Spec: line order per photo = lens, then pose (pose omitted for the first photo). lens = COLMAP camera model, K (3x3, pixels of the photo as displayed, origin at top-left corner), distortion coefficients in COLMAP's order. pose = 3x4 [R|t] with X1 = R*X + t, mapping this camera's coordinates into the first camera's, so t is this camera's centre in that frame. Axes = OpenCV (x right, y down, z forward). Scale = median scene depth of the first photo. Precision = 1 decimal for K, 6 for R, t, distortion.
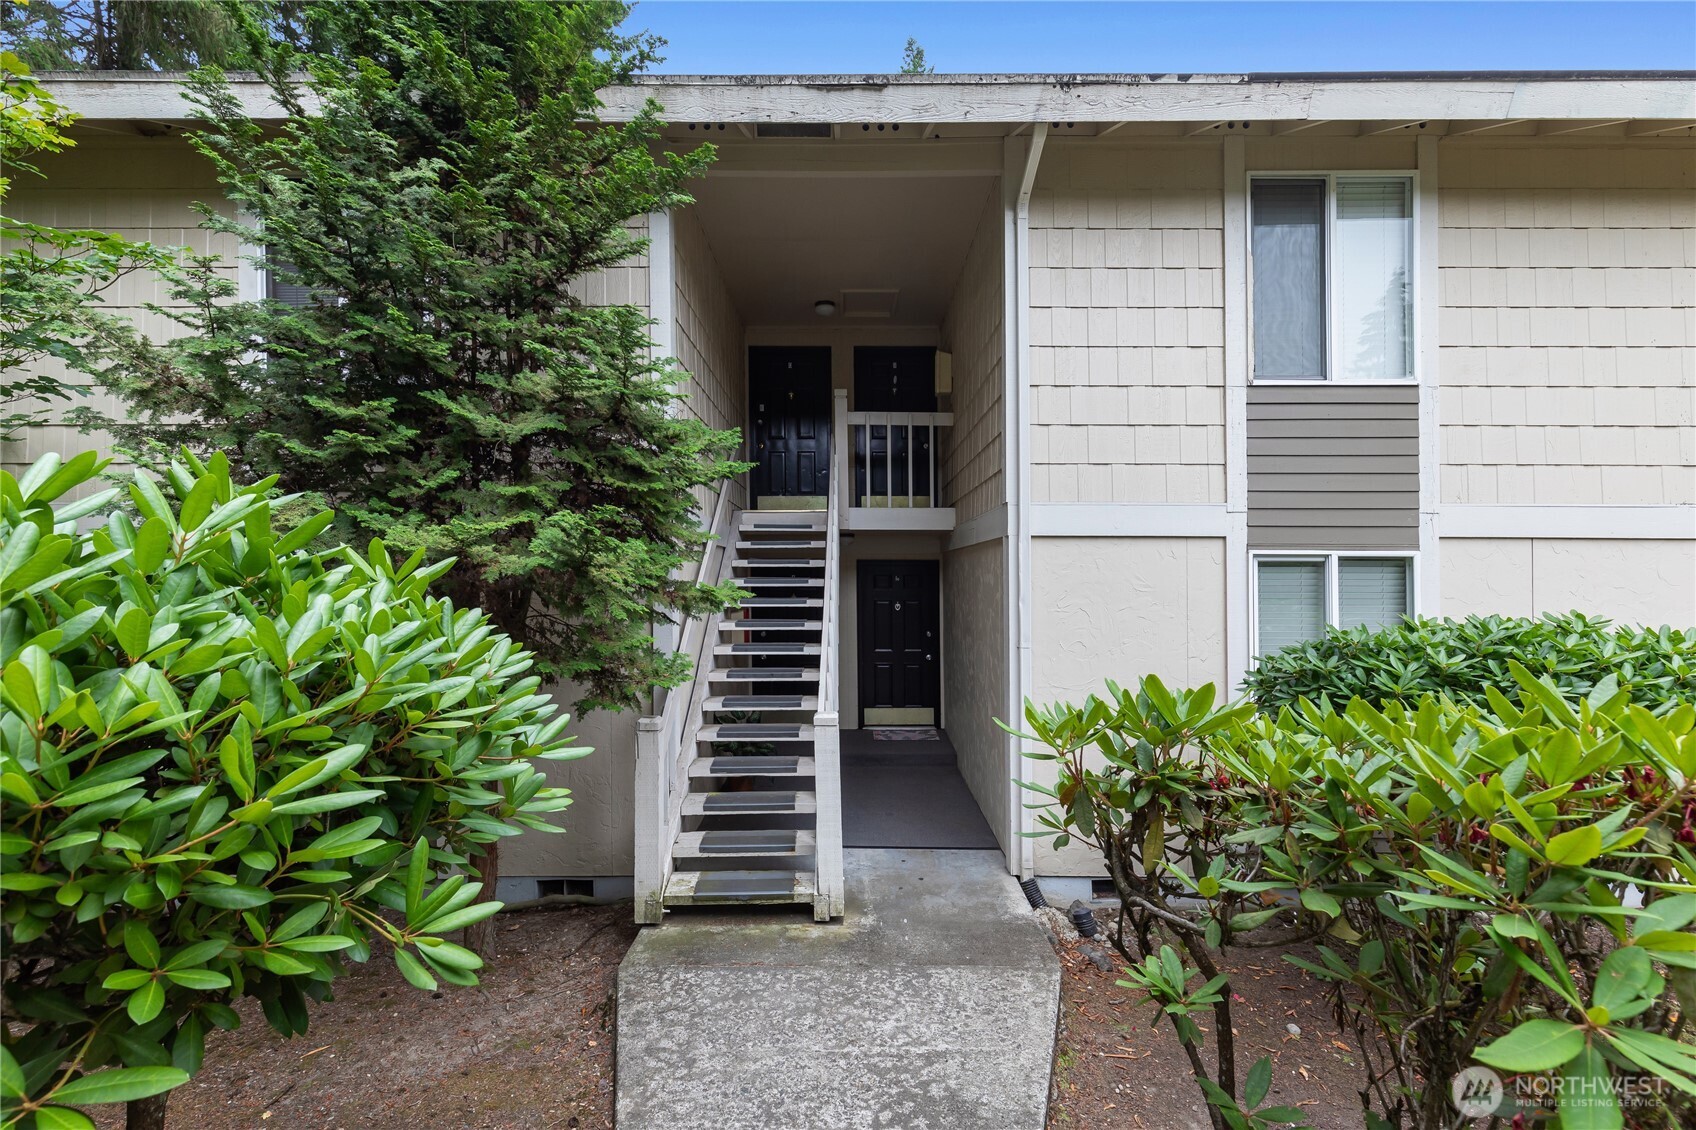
lens RADIAL K [[805.1, 0, 847.4], [0, 805.1, 559.7], [0, 0, 1]] dist [-0.000166, -0.000184]
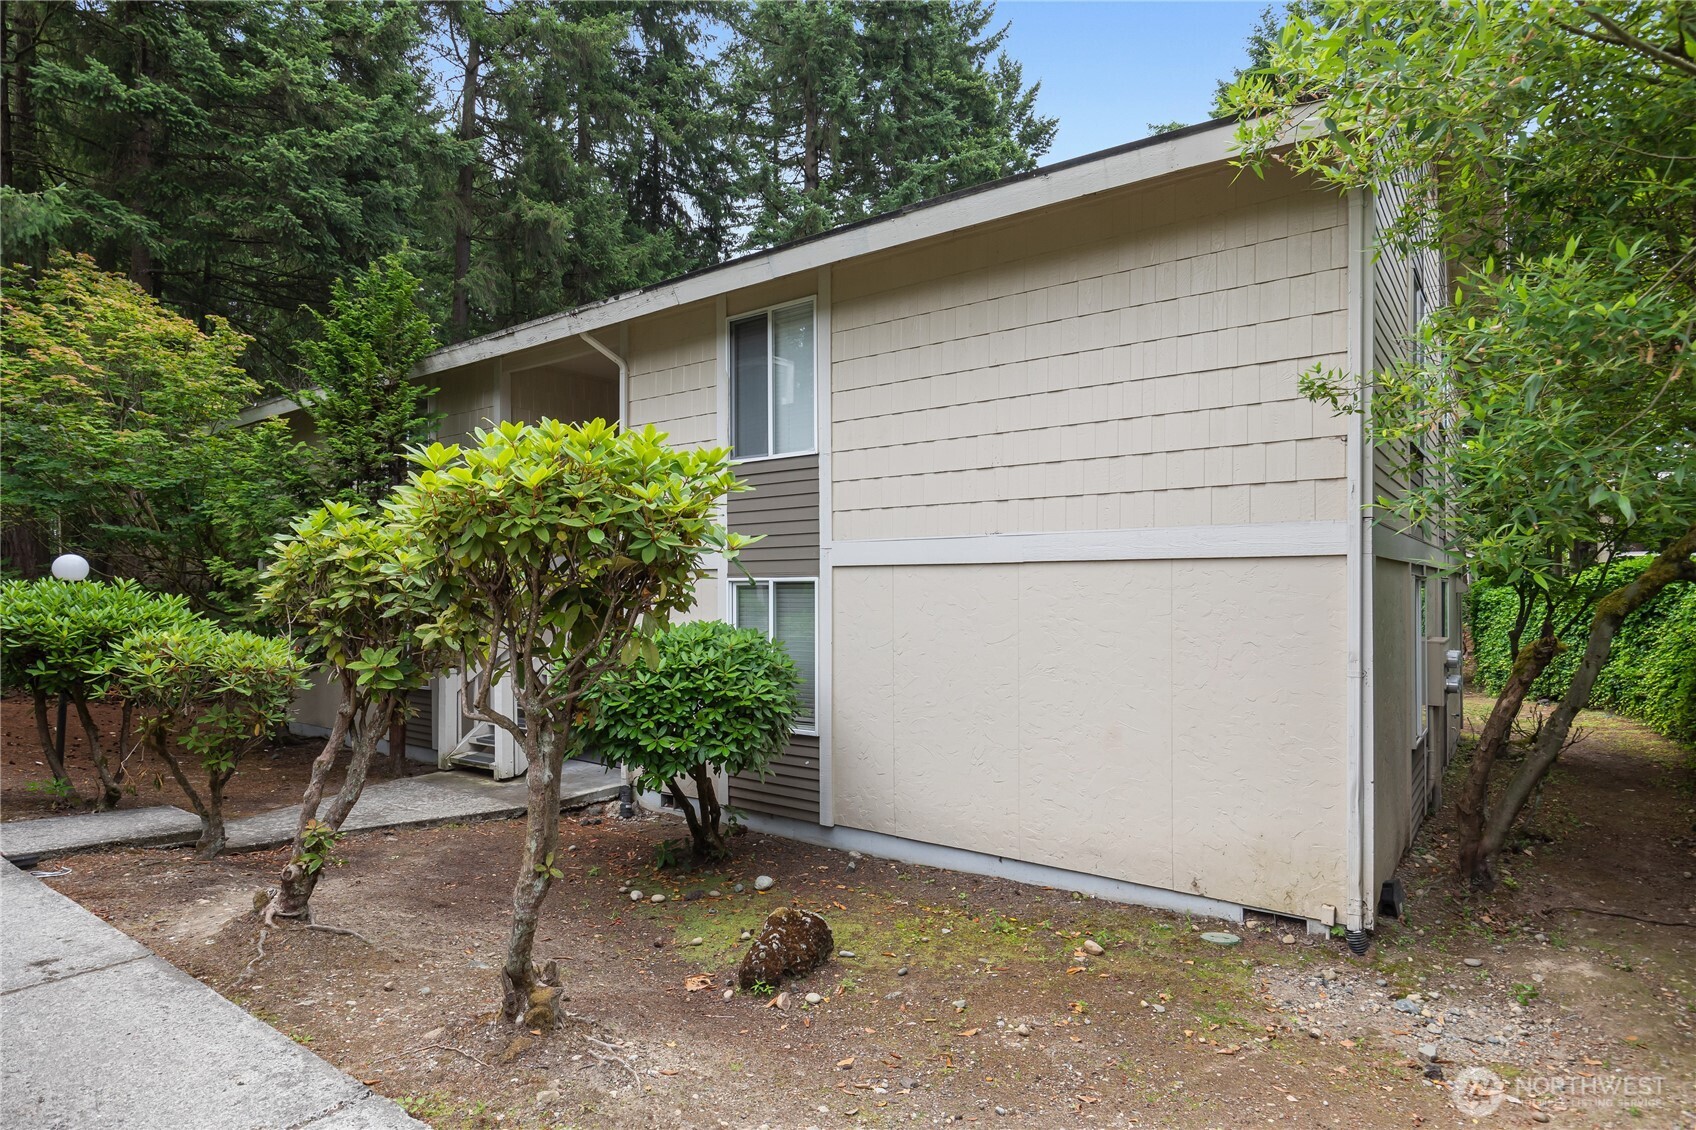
lens RADIAL K [[926.2, 0, 850.5], [0, 926.2, 572.9], [0, 0, 1]] dist [-0.001949, -0.000031]
pose [[0.801832, -0.012423, -0.597420, 1.671170], [0.000213, 0.999790, -0.020506, 0.013749], [0.597549, 0.016315, 0.801666, -0.202959]]
